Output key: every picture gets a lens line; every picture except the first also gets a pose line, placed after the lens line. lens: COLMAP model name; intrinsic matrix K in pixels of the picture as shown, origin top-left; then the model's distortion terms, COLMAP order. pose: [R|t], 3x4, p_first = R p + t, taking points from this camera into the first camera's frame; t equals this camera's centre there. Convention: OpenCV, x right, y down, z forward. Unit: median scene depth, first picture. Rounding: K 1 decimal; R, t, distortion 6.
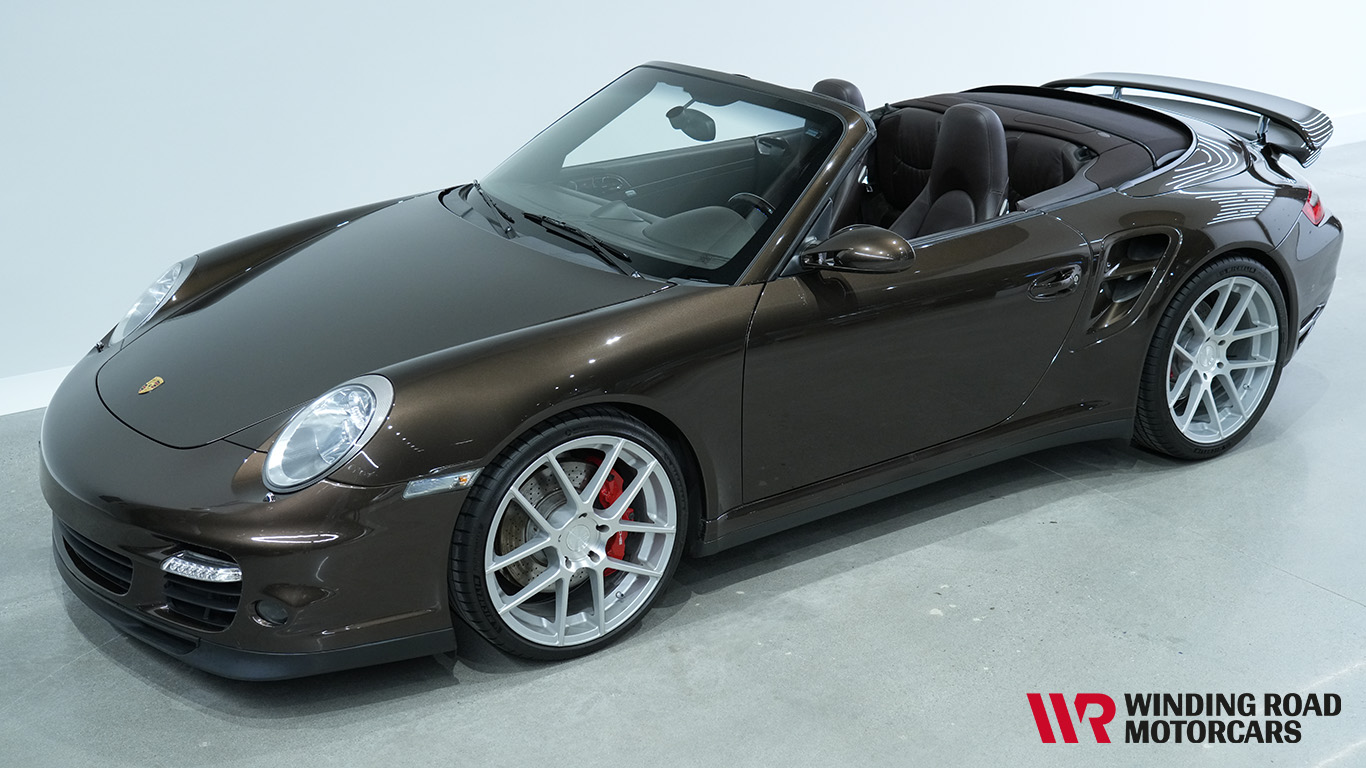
lens RADIAL K [[1647.8, 0, 693.4], [0, 1647.8, 381.5], [0, 0, 1]] dist [-0.018846, 0.000000]
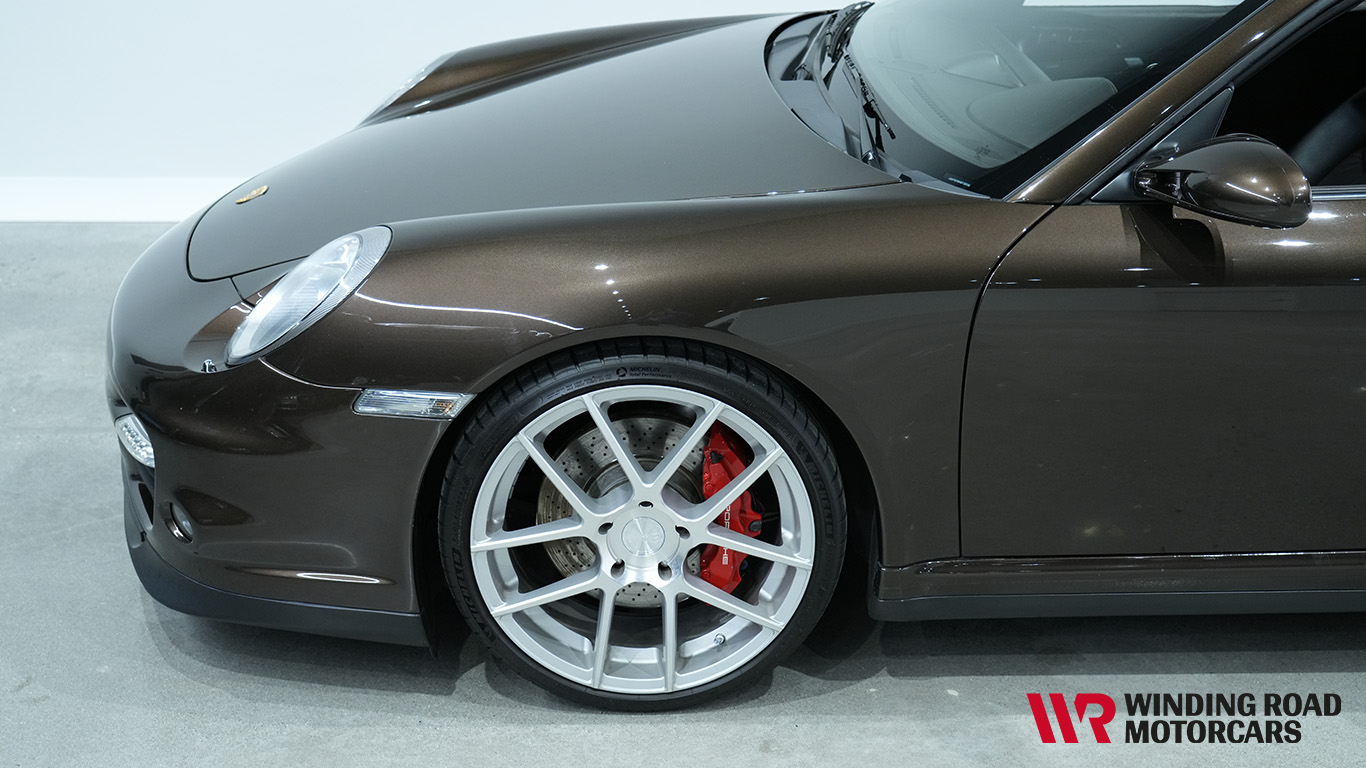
lens RADIAL K [[1866.0, 0, 689.0], [0, 1866.0, 382.1], [0, 0, 1]] dist [-0.013479, 0.000000]
pose [[0.836137, 0.223313, -0.501006, 0.278005], [-0.195444, 0.974719, 0.108280, -0.044045], [0.512520, 0.007382, 0.858643, 0.349867]]
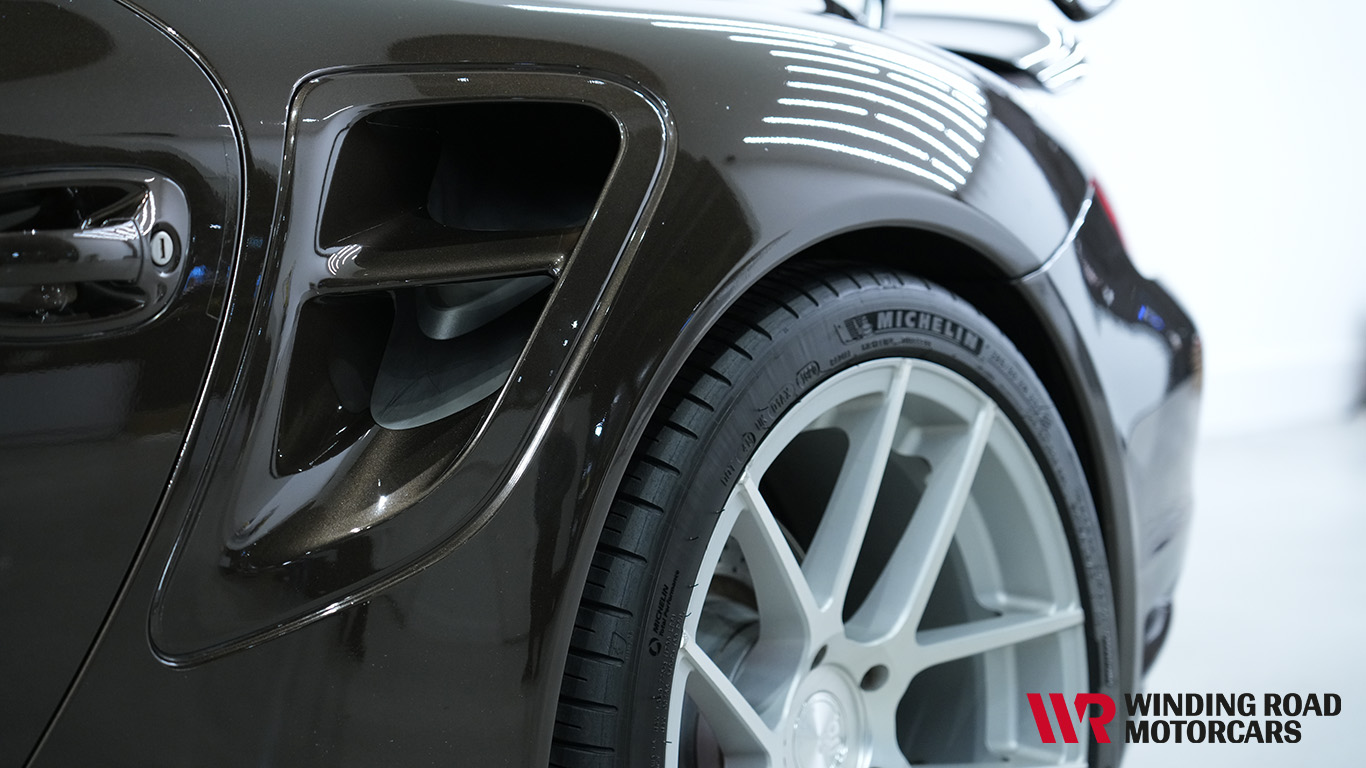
lens RADIAL K [[3010.1, 0, 679.3], [0, 3010.1, 376.9], [0, 0, 1]] dist [-0.029833, 0.000000]
pose [[0.946756, -0.012433, 0.321713, 0.197491], [0.100173, 0.961031, -0.257654, 0.049069], [-0.305973, 0.276162, 0.911107, 0.749230]]
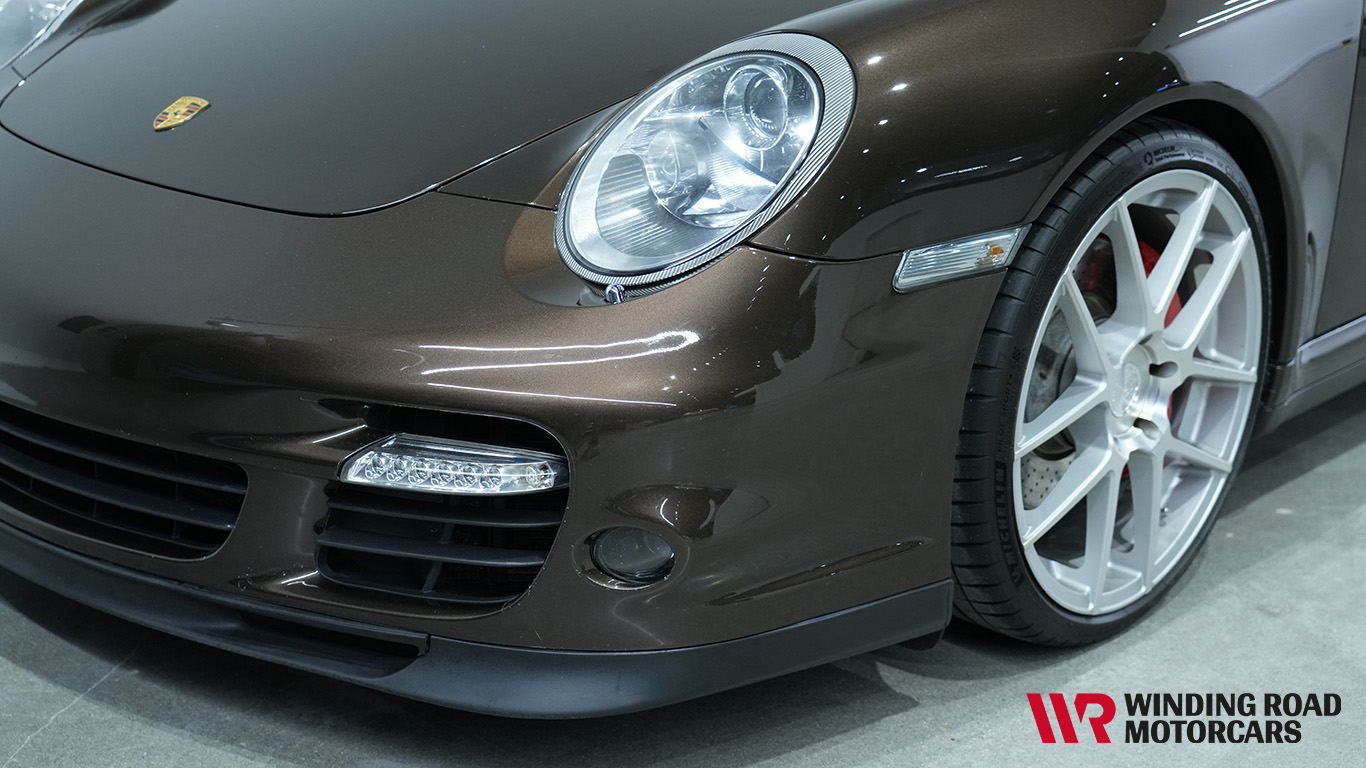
lens RADIAL K [[2179.4, 0, 681.4], [0, 2179.4, 382.4], [0, 0, 1]] dist [-0.019078, 0.000000]
pose [[0.977961, -0.045436, 0.203784, -0.306474], [0.047883, 0.998828, -0.007093, 0.084476], [-0.203223, 0.016694, 0.978990, 0.364212]]
